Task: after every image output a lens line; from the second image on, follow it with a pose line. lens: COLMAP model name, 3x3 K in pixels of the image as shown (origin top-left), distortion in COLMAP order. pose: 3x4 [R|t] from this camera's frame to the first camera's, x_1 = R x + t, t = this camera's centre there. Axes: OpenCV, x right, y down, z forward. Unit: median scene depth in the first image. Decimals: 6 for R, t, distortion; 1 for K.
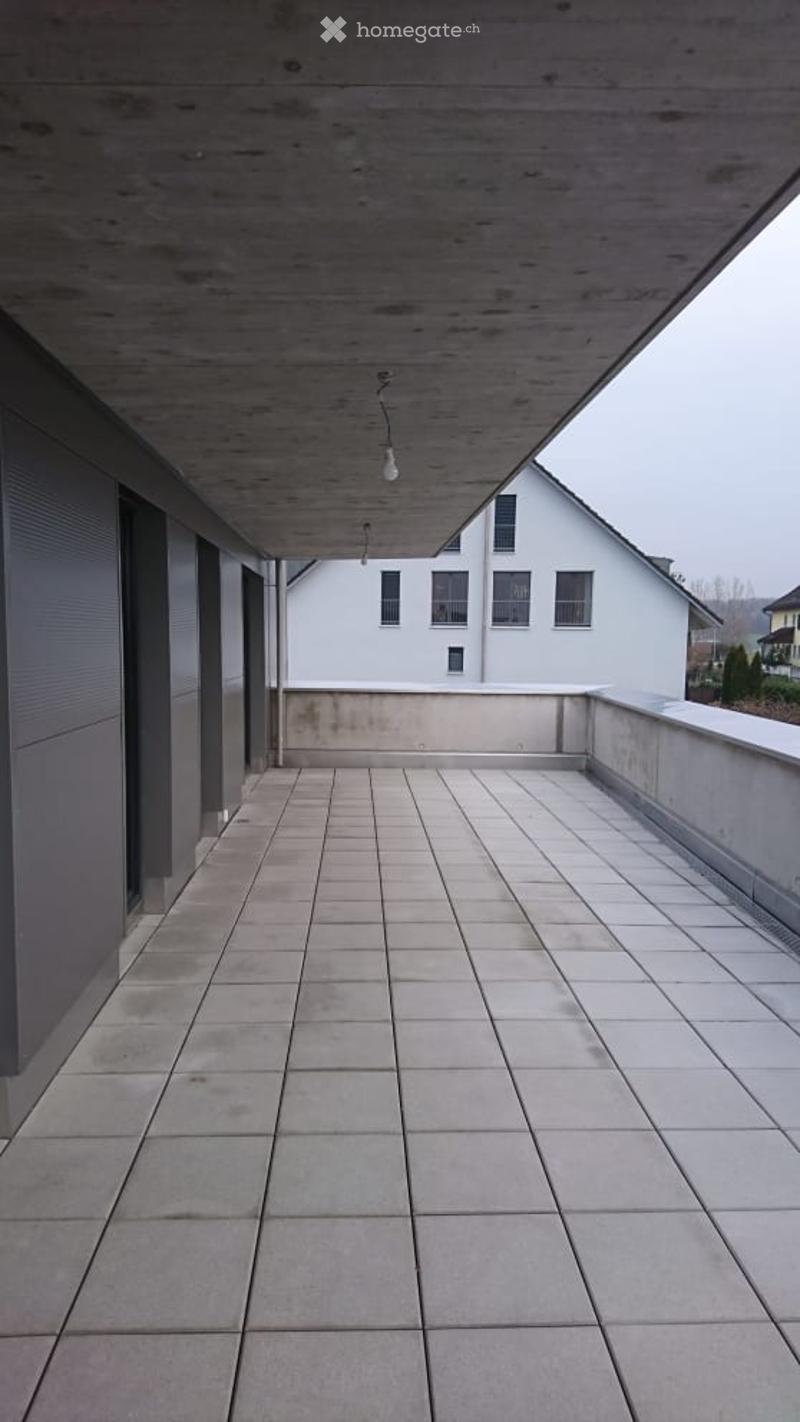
lens RADIAL K [[891.1, 0, 392.5], [0, 891.1, 718.4], [0, 0, 1]] dist [0.006033, 0.004082]
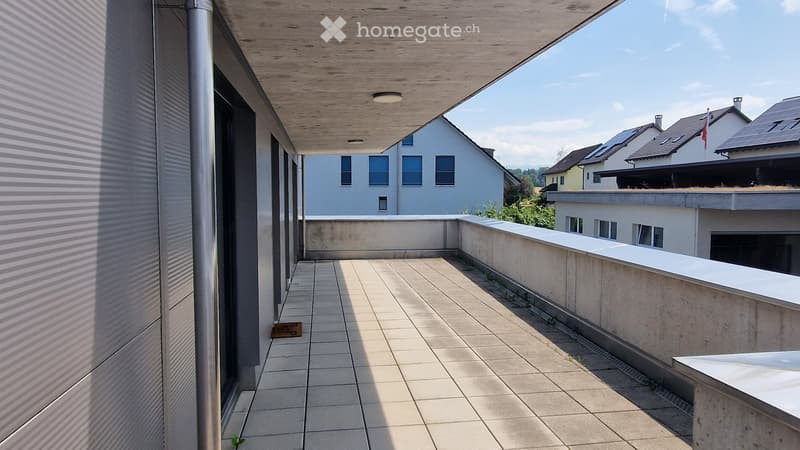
lens RADIAL K [[501.3, 0, 398.3], [0, 501.3, 222.1], [0, 0, 1]] dist [0.006033, 0.004082]
pose [[0.993561, -0.021126, 0.111310, -0.041675], [0.024245, 0.999348, -0.026738, 0.005637], [-0.110673, 0.029265, 0.993426, -0.122696]]
